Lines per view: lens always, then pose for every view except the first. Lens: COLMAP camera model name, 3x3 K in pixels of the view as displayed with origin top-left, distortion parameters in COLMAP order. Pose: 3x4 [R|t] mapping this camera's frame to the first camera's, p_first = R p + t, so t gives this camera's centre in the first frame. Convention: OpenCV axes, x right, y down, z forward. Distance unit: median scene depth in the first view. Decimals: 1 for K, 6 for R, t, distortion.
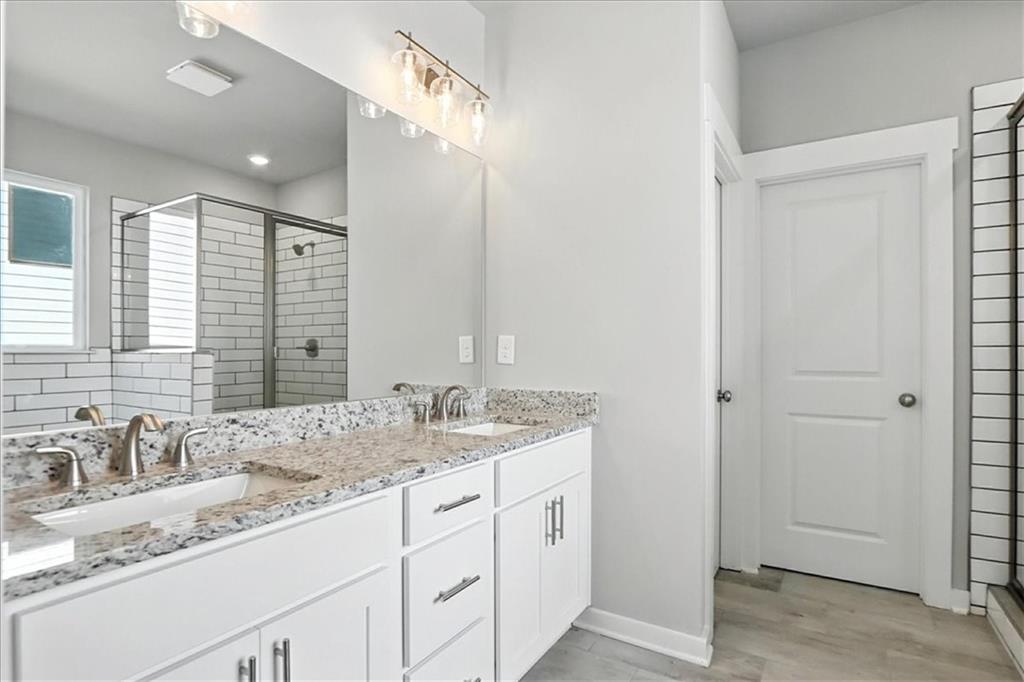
lens RADIAL K [[525.0, 0, 509.7], [0, 525.0, 345.2], [0, 0, 1]] dist [0.006446, 0.000200]
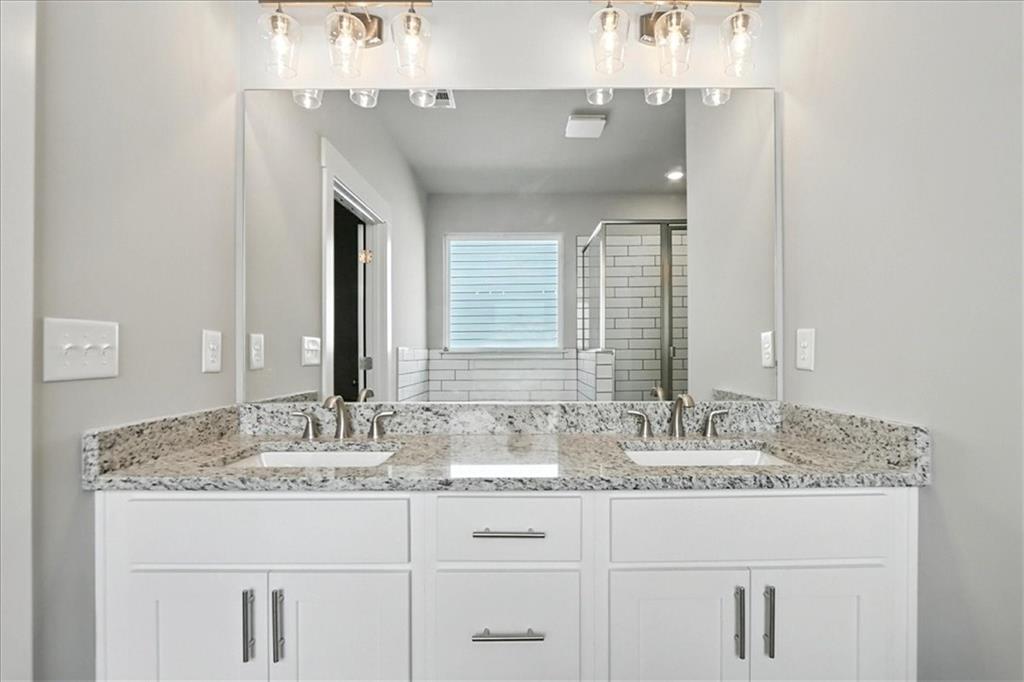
lens RADIAL K [[480.2, 0, 510.5], [0, 480.2, 341.4], [0, 0, 1]] dist [-0.010452, 0.000606]
pose [[0.530974, -0.018852, -0.847178, 0.449045], [0.013080, 0.999816, -0.014050, 0.004547], [0.847287, -0.003621, 0.531123, 0.488173]]
